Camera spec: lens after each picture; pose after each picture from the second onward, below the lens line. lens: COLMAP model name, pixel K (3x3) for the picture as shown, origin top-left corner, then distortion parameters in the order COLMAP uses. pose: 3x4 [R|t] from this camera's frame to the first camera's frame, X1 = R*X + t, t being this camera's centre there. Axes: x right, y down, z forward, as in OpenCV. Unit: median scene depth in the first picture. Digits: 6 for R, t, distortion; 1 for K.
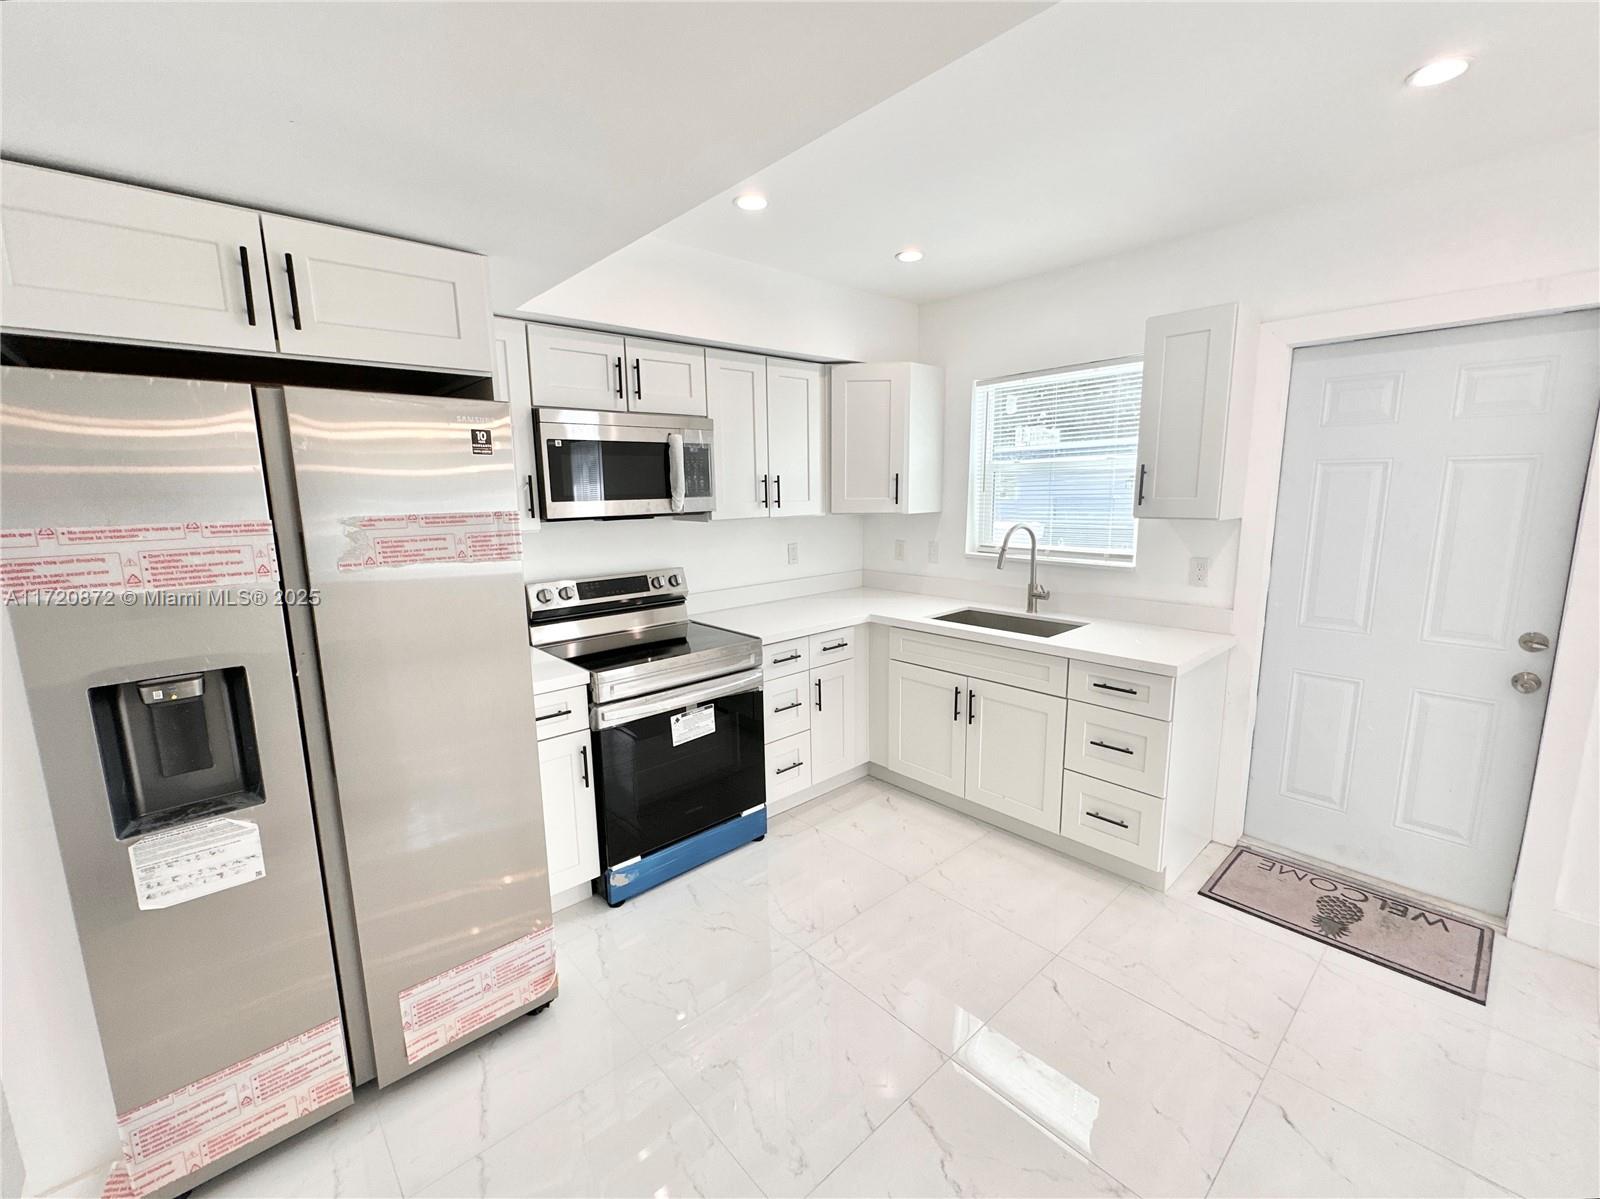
lens RADIAL K [[658.4, 0, 796.4], [0, 658.4, 599.5], [0, 0, 1]] dist [-0.010675, 0.000248]
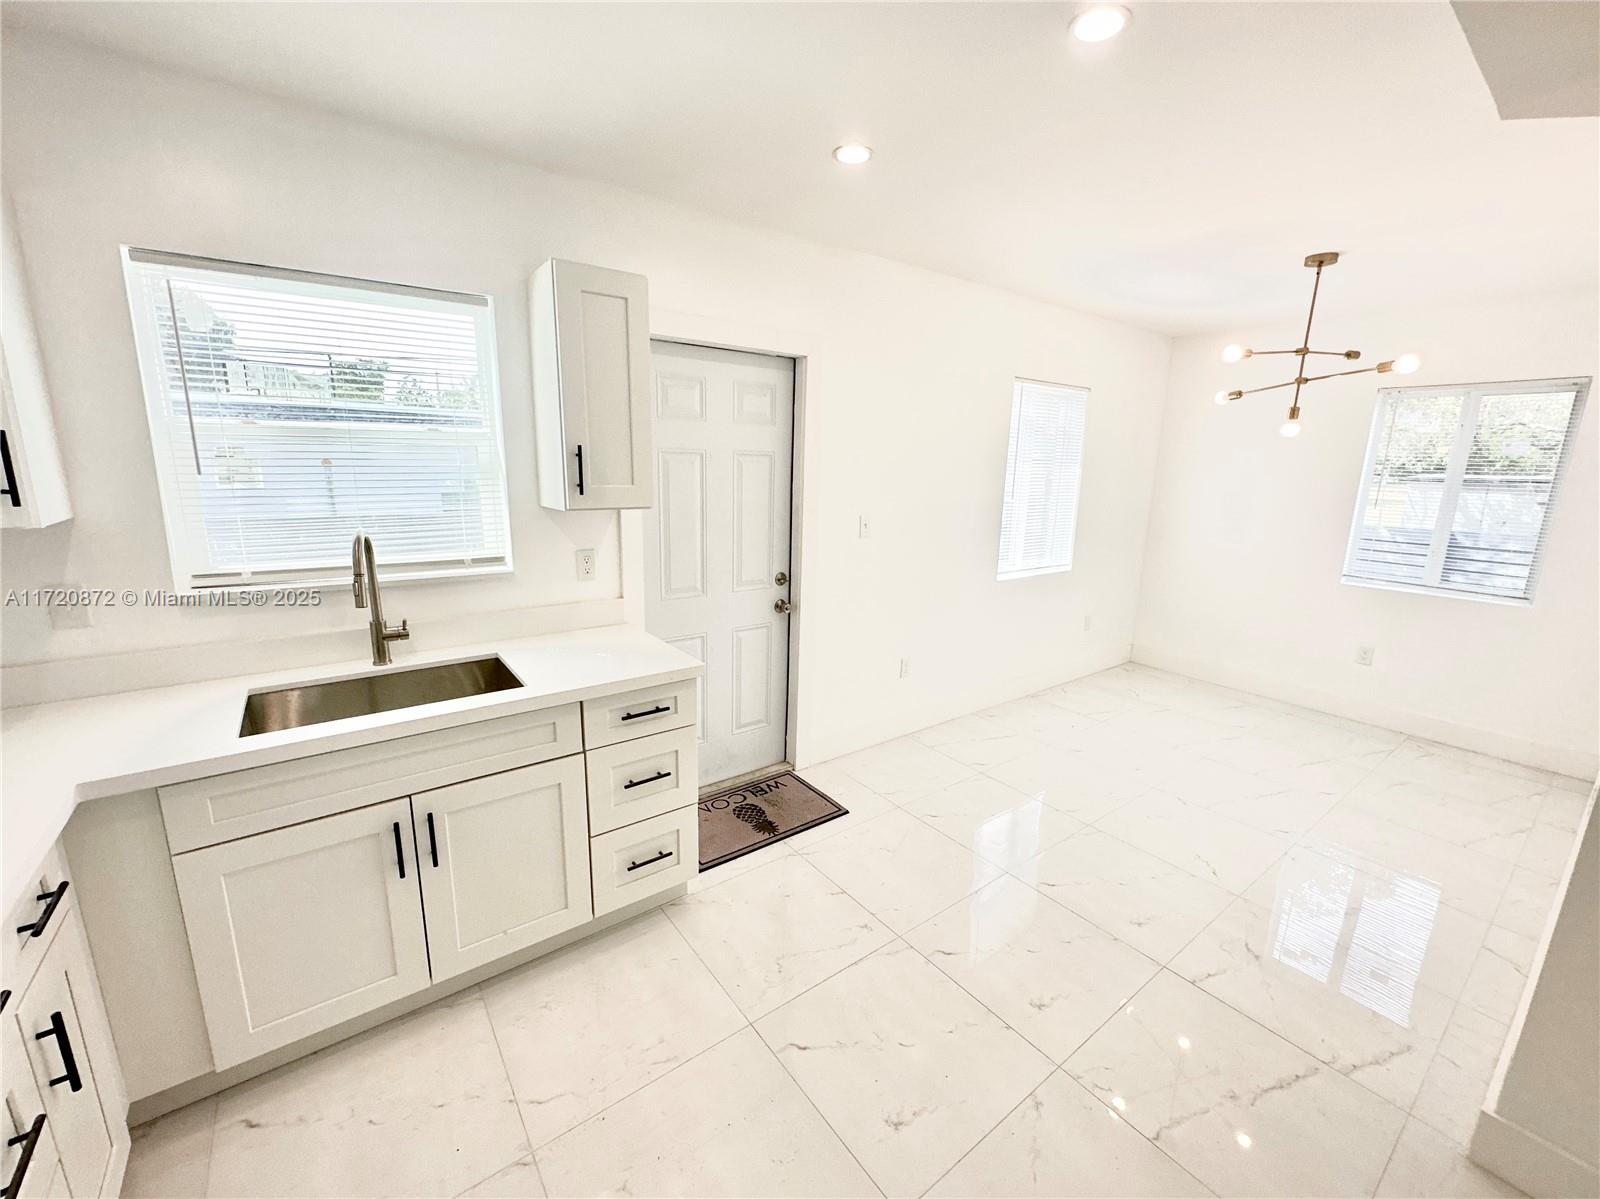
lens RADIAL K [[646.6, 0, 800.0], [0, 646.6, 599.5], [0, 0, 1]] dist [-0.001219, 0.000098]
pose [[0.099261, -0.192627, 0.976239, -0.291237], [0.144856, 0.973430, 0.177344, -0.131330], [-0.984461, 0.123811, 0.124527, 0.699446]]
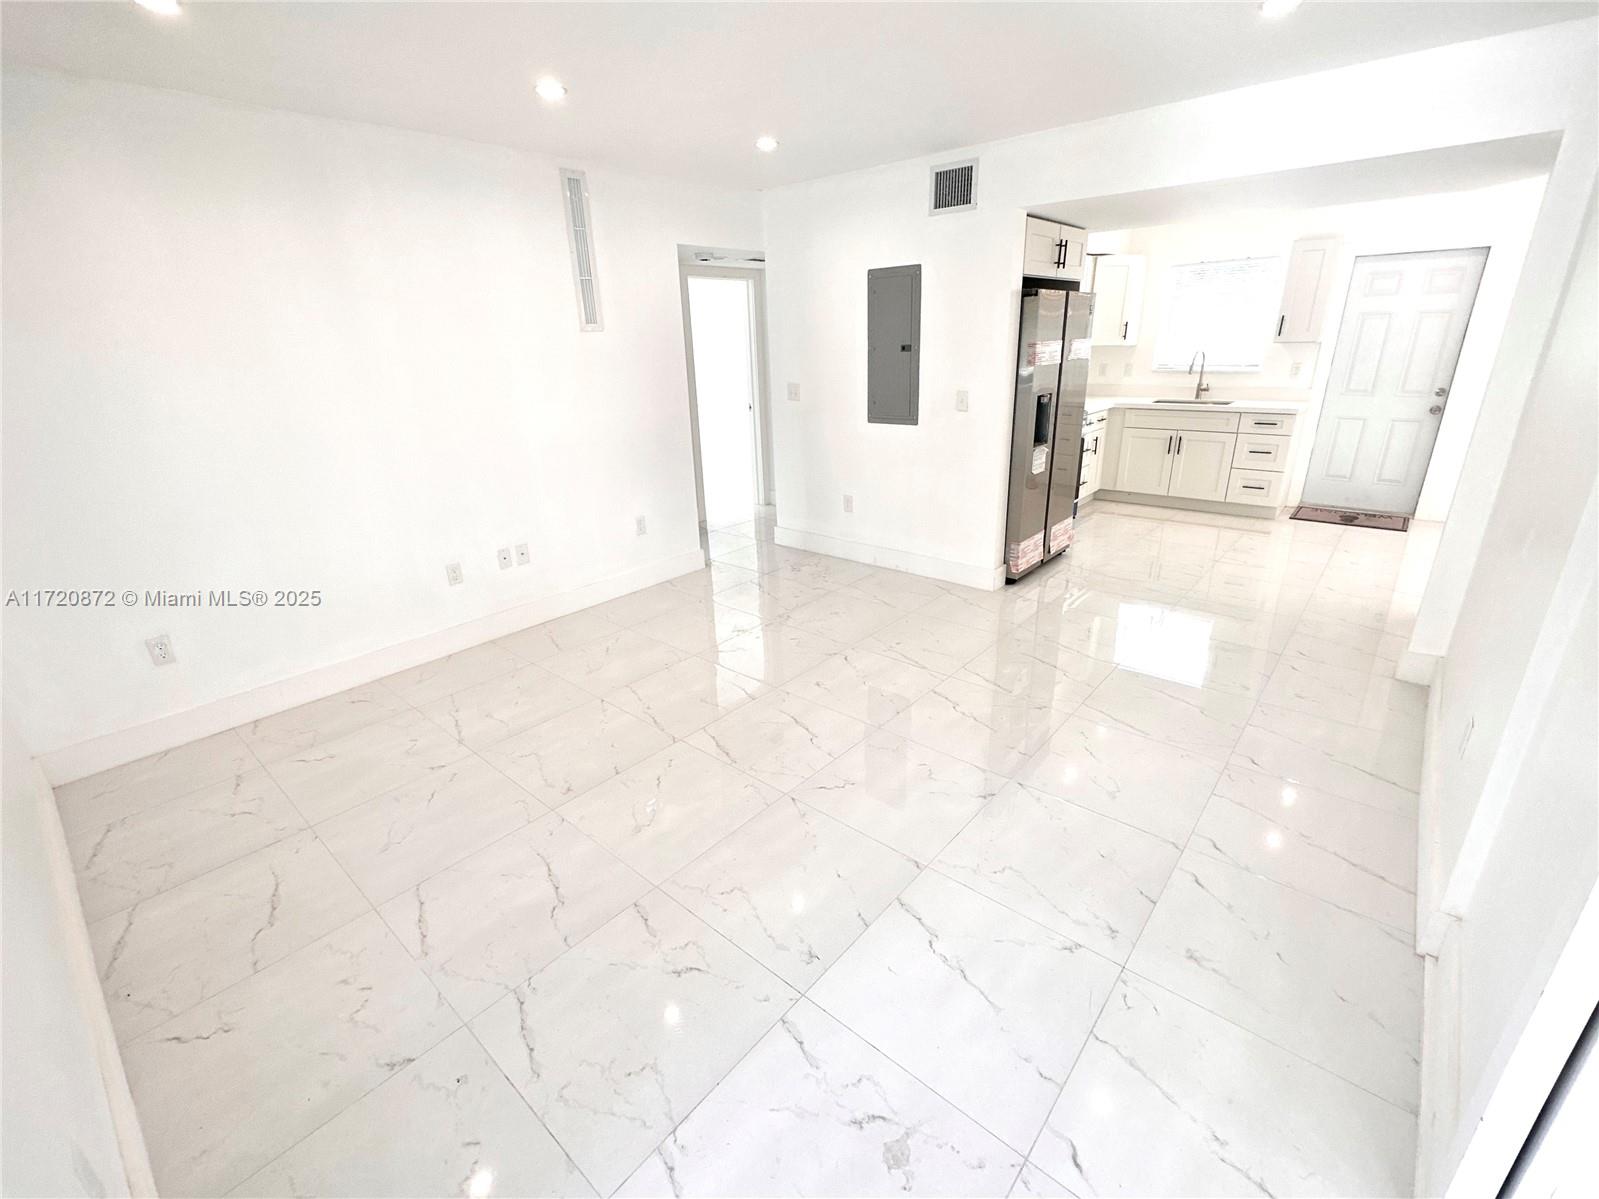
lens RADIAL K [[712.6, 0, 799.5], [0, 712.6, 599.5], [0, 0, 1]] dist [-0.001161, -0.000212]
pose [[0.992169, -0.053532, 0.112852, -1.396166], [0.032139, 0.982494, 0.183499, 0.232972], [-0.120699, -0.178435, 0.976521, -1.275451]]
